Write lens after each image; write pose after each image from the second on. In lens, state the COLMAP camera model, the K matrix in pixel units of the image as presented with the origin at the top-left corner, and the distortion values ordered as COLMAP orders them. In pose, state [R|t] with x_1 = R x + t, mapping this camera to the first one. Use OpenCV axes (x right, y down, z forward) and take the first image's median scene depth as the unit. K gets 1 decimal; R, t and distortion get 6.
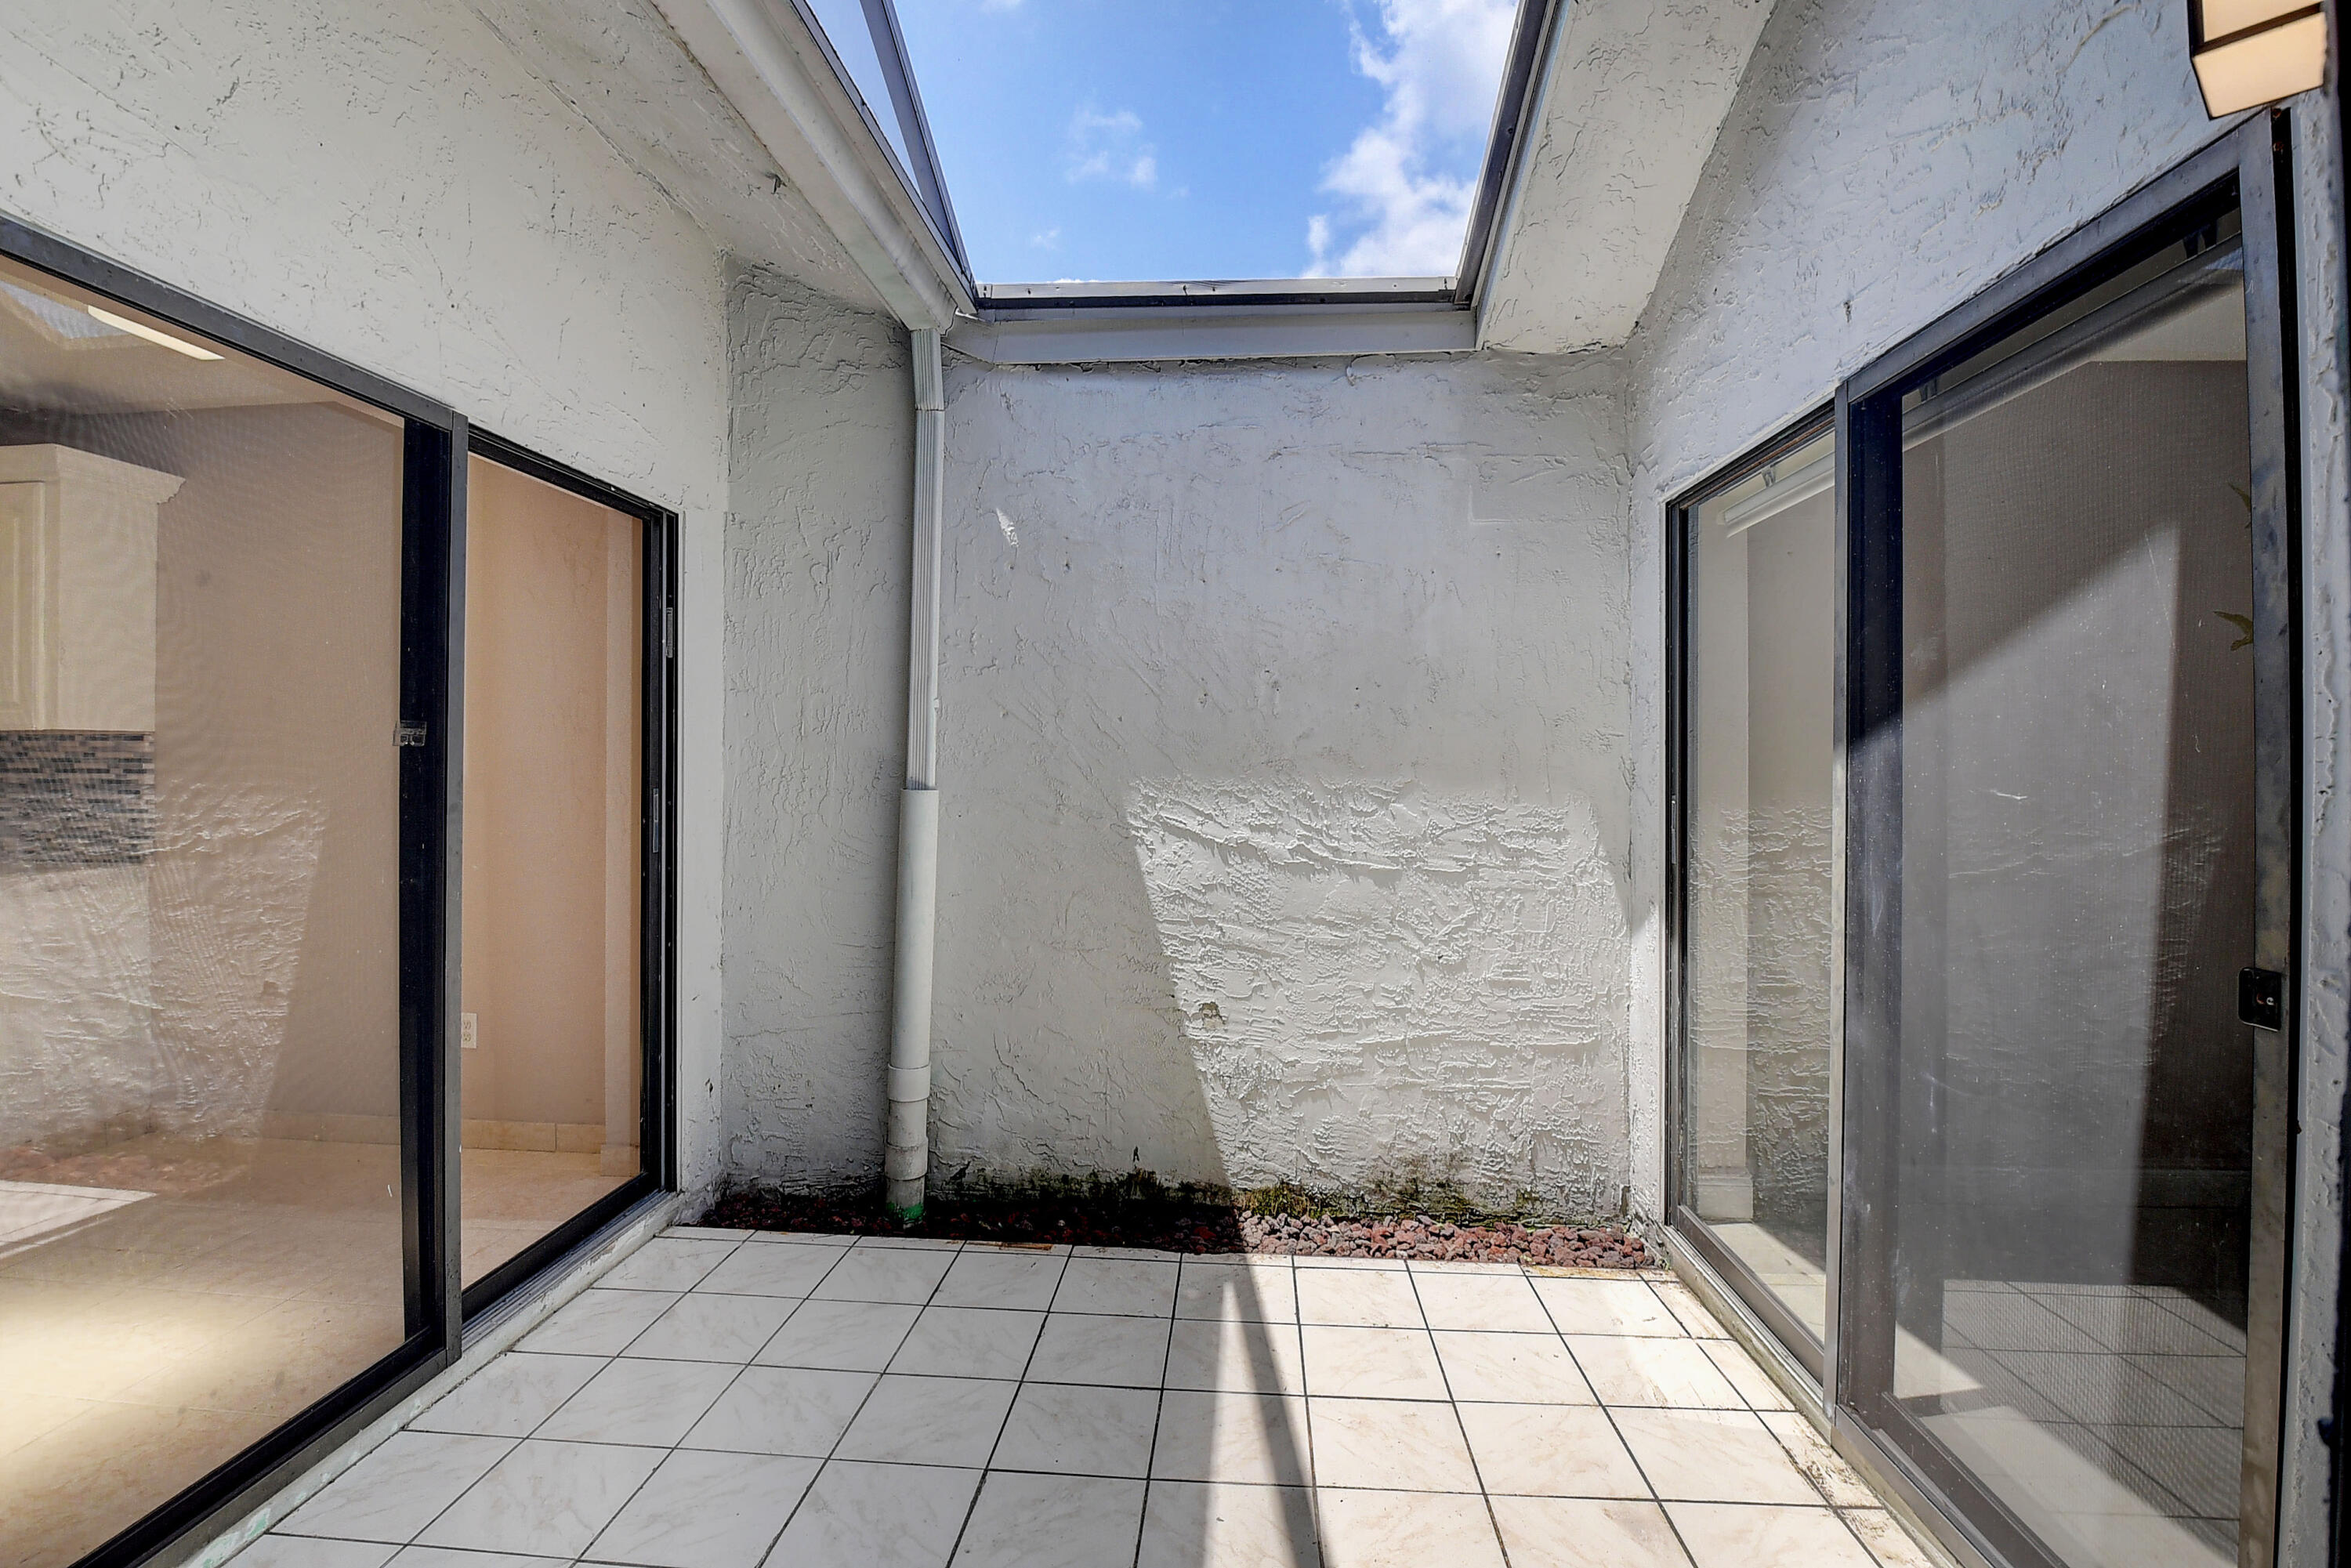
lens RADIAL K [[1054.6, 0, 1172.9], [0, 1054.6, 774.4], [0, 0, 1]] dist [-0.005209, -0.013056]
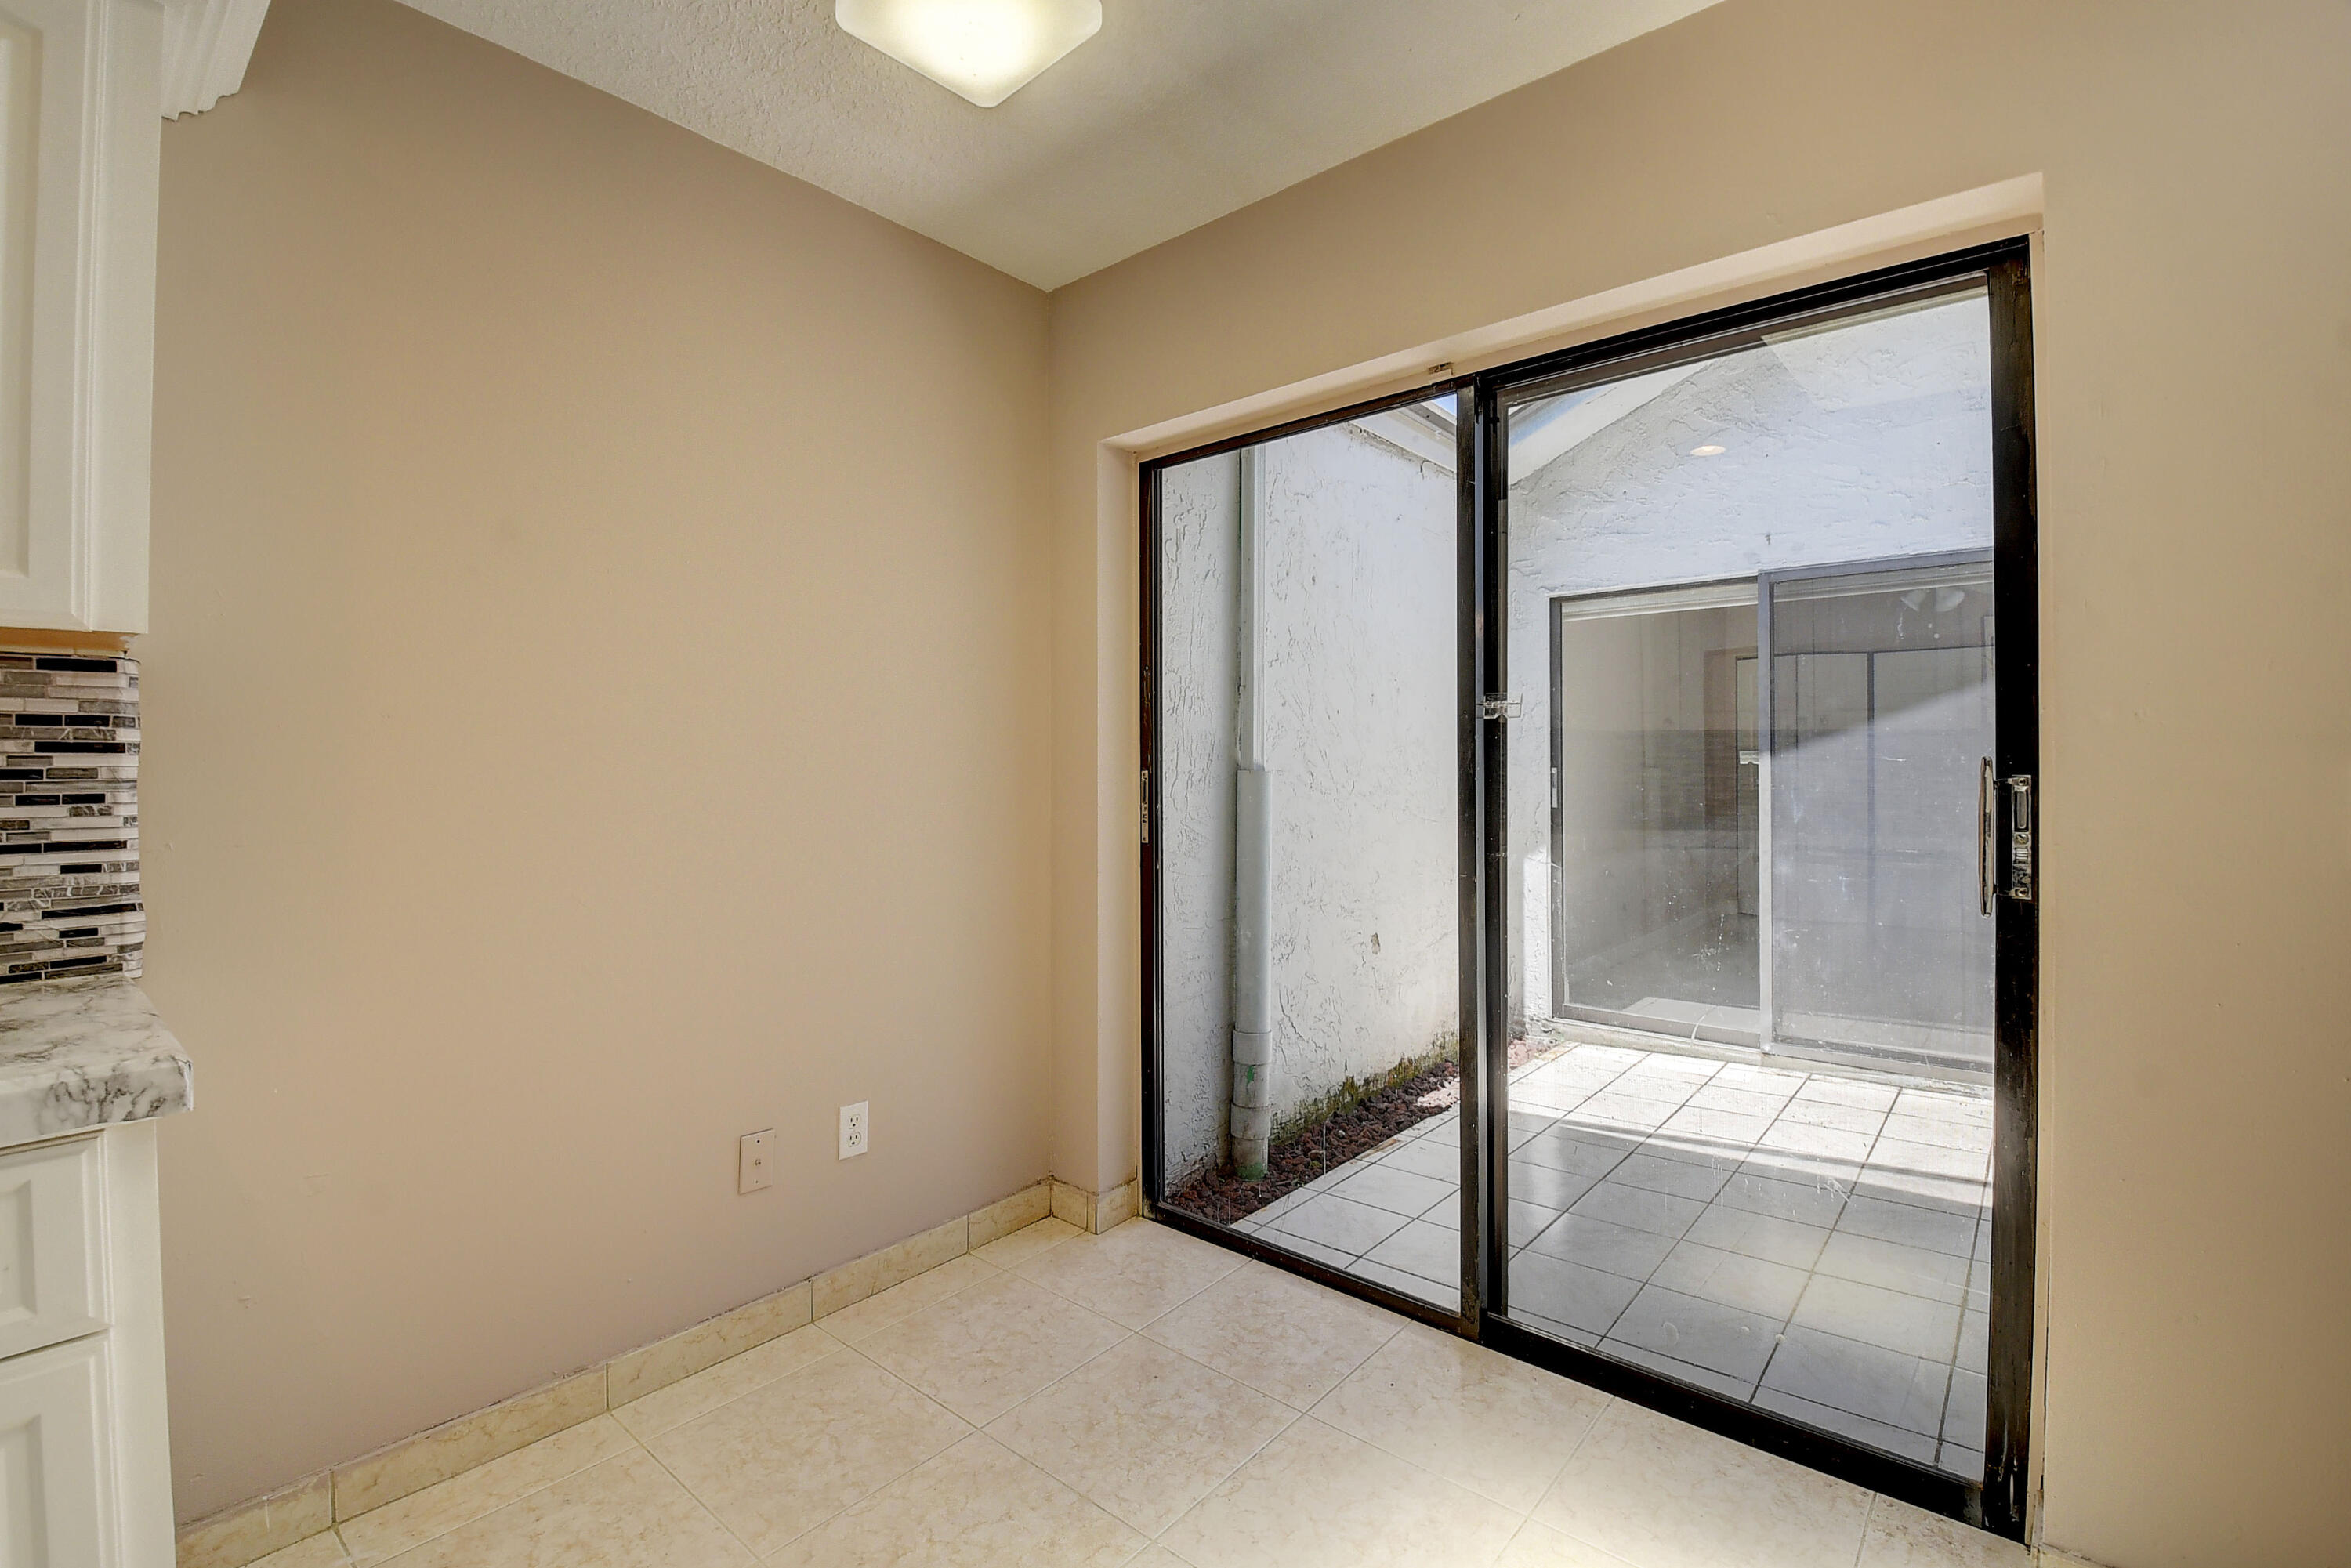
lens RADIAL K [[1054.6, 0, 1192.0], [0, 1054.6, 760.6], [0, 0, 1]] dist [-0.005209, -0.013056]
pose [[0.576338, -0.002689, 0.817207, -1.154371], [-0.000649, 0.999993, 0.003748, -0.000488], [-0.817211, -0.002690, 0.576332, 0.441235]]
